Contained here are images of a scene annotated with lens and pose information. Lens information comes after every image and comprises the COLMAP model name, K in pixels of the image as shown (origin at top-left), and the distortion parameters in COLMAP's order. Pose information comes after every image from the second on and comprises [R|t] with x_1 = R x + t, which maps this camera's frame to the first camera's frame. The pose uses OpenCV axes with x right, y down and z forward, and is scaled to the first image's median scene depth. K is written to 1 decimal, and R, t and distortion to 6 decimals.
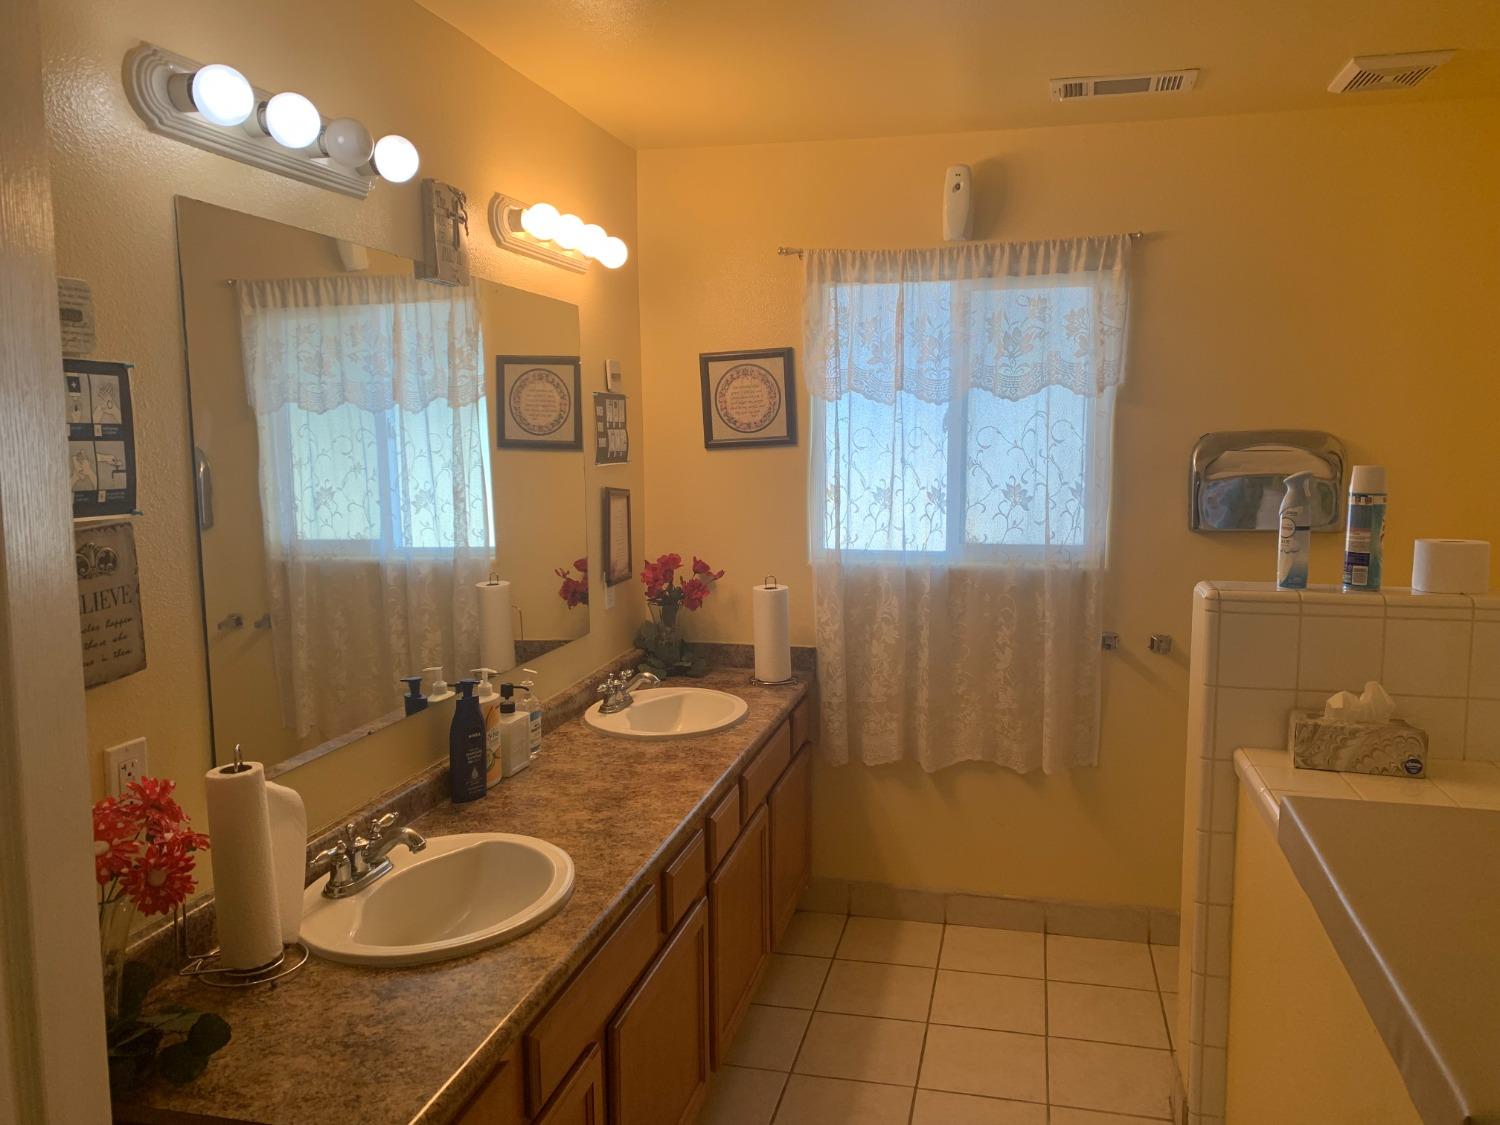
lens RADIAL K [[1152.0, 0, 756.0], [0, 1152.0, 566.3], [0, 0, 1]] dist [0.033140, -0.005086]
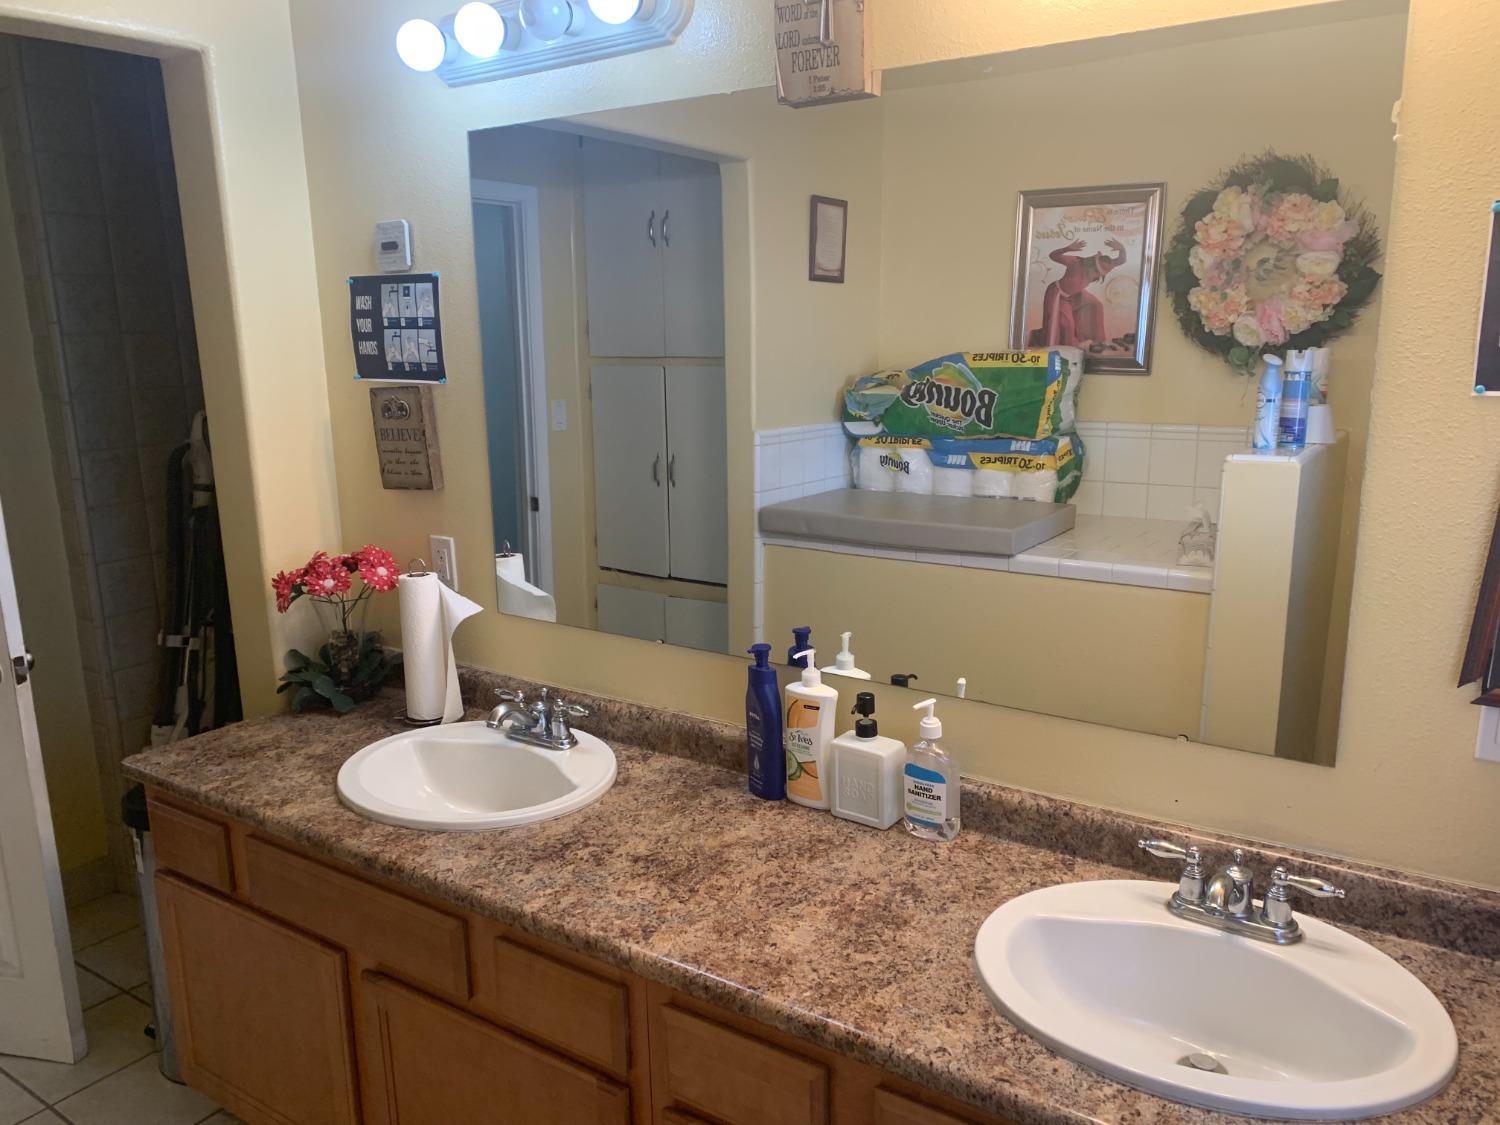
lens RADIAL K [[1152.0, 0, 756.0], [0, 1152.0, 566.3], [0, 0, 1]] dist [0.033140, -0.005086]
pose [[-0.354319, 0.219804, -0.908925, 0.667552], [-0.088046, 0.959823, 0.266435, -0.240713], [0.930970, 0.174430, -0.320731, 1.866619]]
